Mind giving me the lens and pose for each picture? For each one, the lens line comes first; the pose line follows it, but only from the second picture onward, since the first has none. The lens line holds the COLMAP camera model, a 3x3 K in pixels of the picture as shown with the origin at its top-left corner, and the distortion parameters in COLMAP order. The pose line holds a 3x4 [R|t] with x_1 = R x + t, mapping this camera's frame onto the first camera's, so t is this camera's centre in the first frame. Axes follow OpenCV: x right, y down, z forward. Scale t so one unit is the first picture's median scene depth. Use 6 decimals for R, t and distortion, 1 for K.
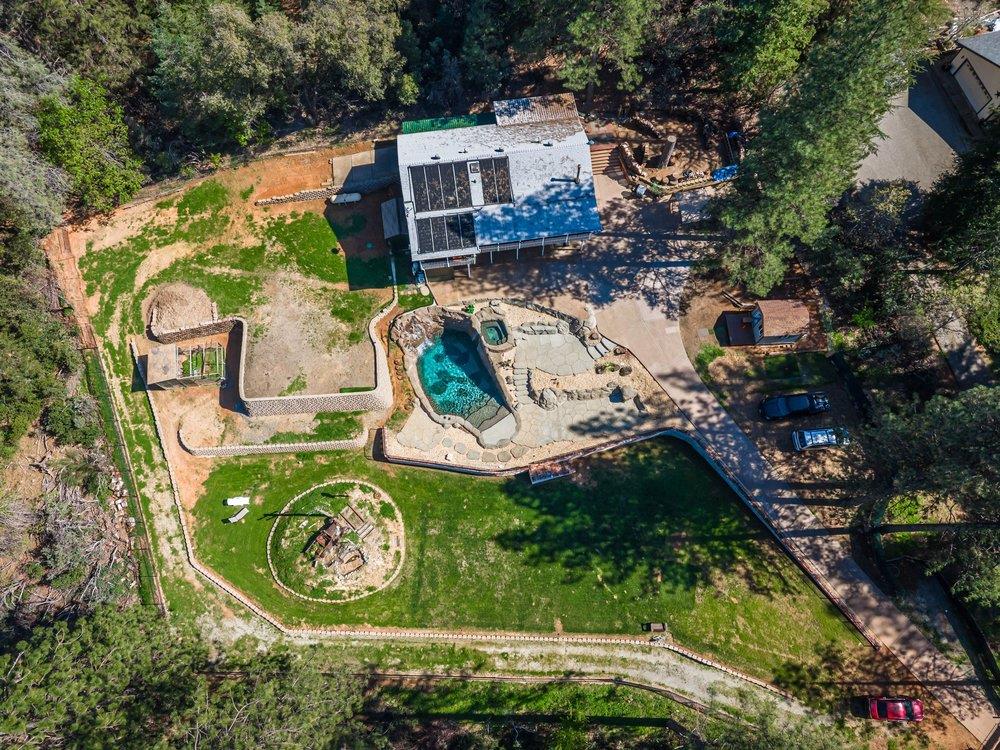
lens RADIAL K [[691.2, 0, 500.0], [0, 691.2, 375.0], [0, 0, 1]] dist [0.045639, -0.060174]
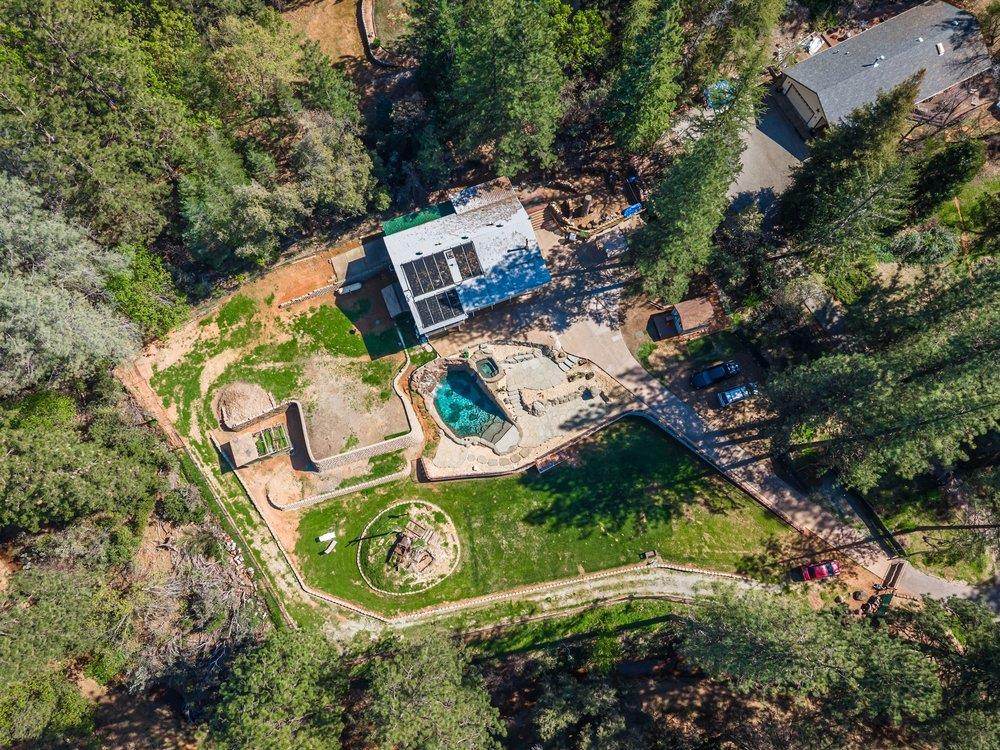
lens RADIAL K [[714.1, 0, 500.0], [0, 714.1, 375.0], [0, 0, 1]] dist [0.112587, -0.281881]
pose [[0.973948, -0.216483, 0.067534, -0.081557], [0.211484, 0.974569, 0.074096, -0.148090], [-0.081857, -0.057883, 0.994962, -0.365925]]
